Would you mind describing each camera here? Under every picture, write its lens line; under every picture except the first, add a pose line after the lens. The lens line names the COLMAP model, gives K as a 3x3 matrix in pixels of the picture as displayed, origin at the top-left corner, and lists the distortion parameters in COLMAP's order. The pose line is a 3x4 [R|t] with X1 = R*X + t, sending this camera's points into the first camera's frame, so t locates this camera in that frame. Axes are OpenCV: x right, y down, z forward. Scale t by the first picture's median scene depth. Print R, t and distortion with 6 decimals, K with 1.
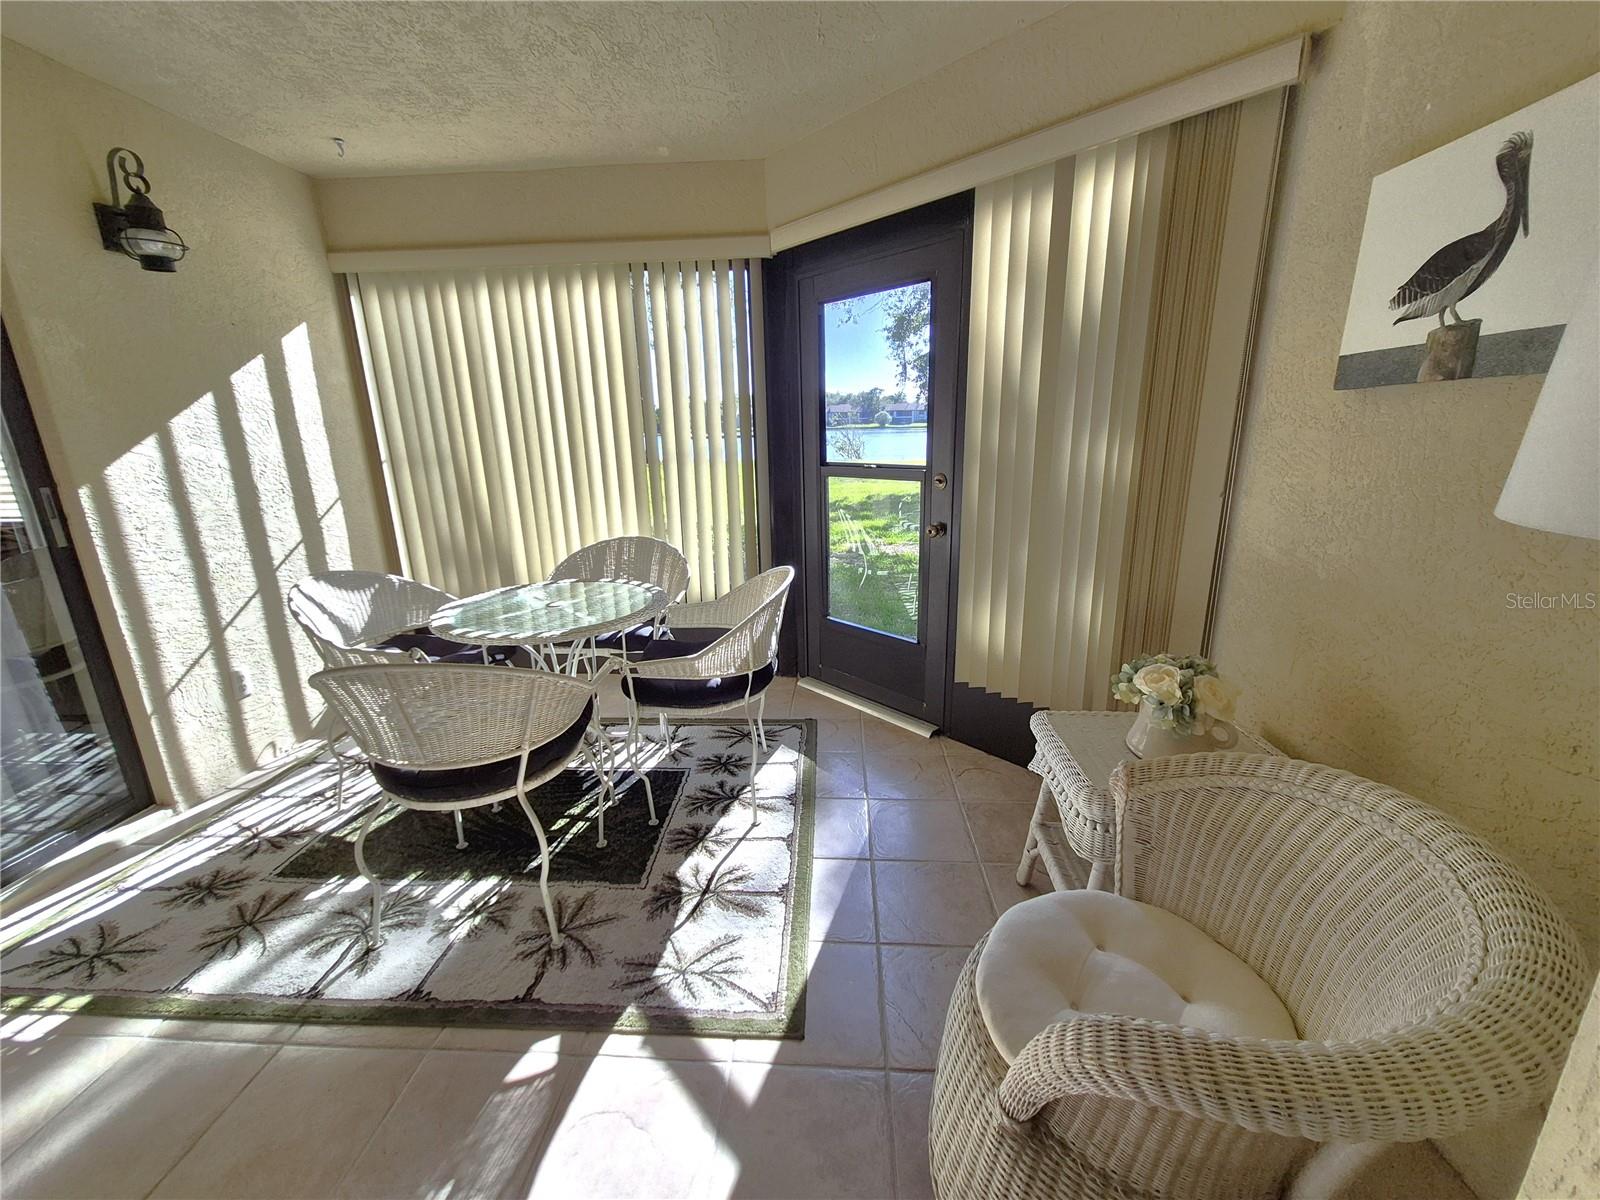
lens RADIAL K [[630.5, 0, 800.7], [0, 630.5, 590.4], [0, 0, 1]] dist [0.007703, -0.001083]
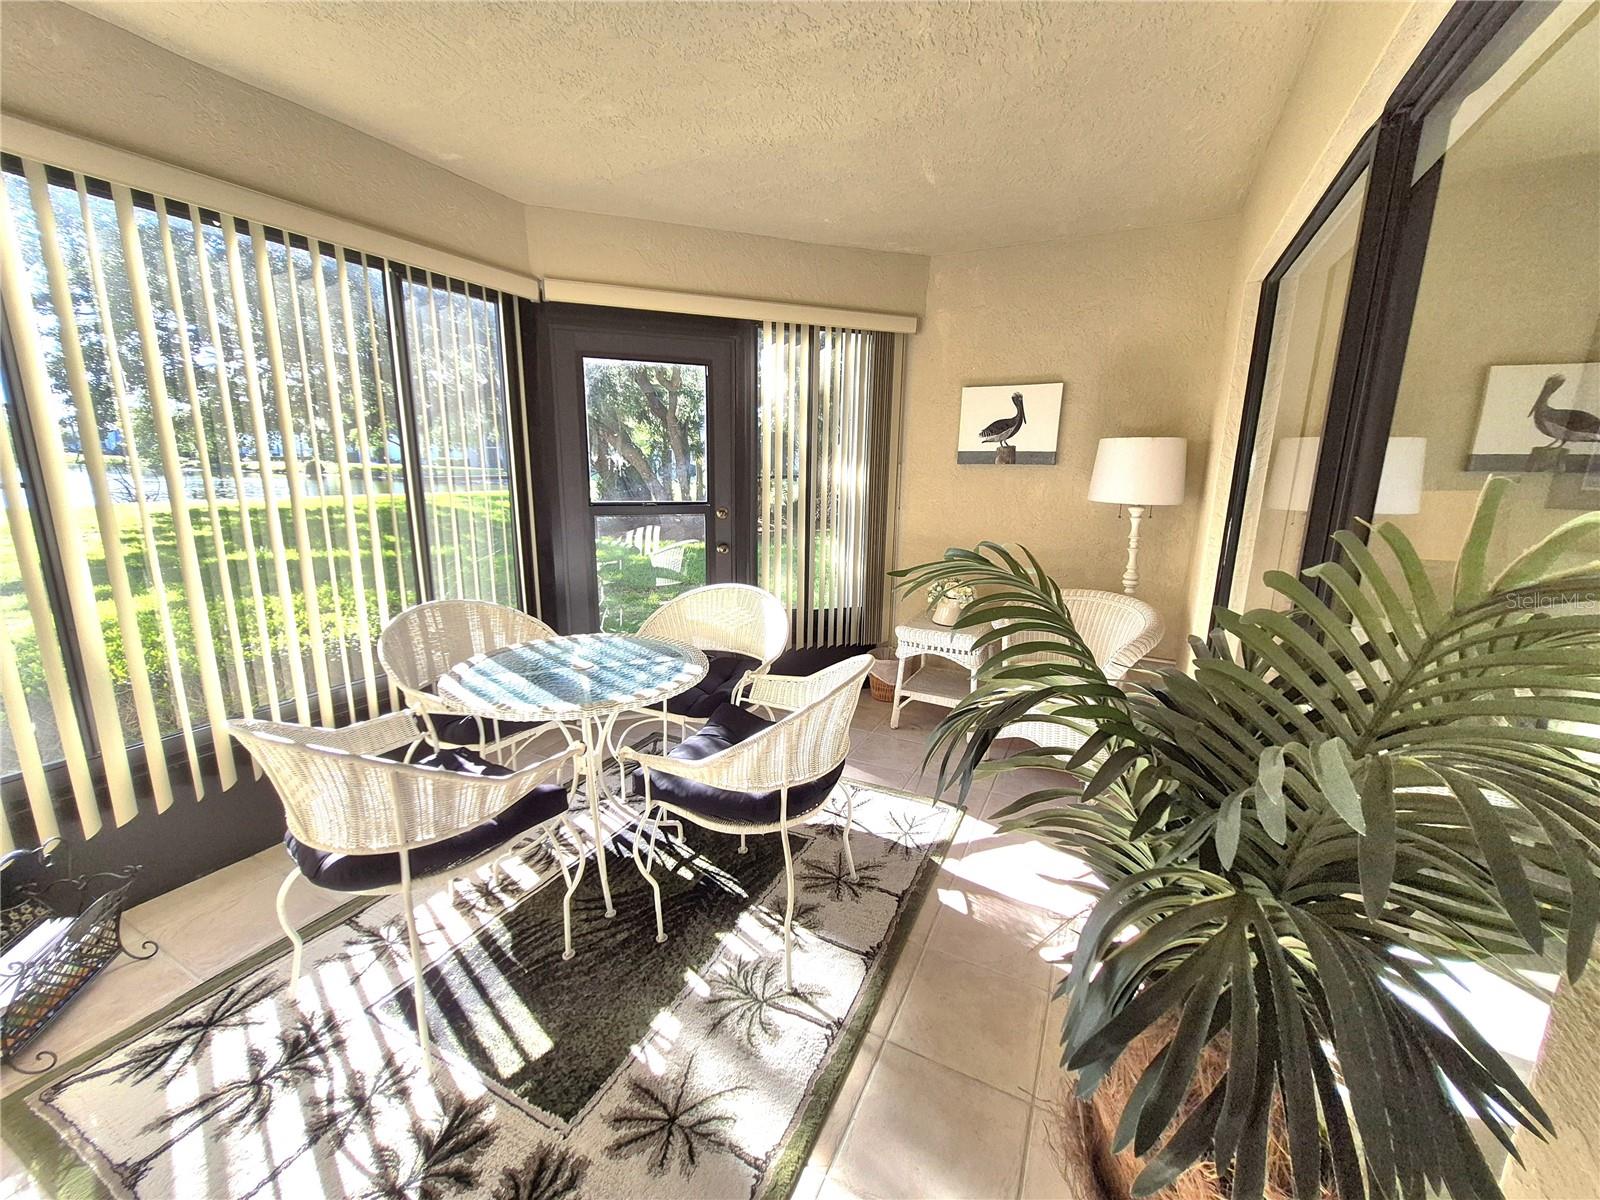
lens RADIAL K [[630.5, 0, 800.7], [0, 630.5, 590.4], [0, 0, 1]] dist [0.007703, -0.001083]
pose [[0.397494, -0.151240, 0.905055, -1.381982], [0.210678, 0.975017, 0.070402, -0.102926], [-0.893092, 0.162691, 0.419426, 0.450502]]
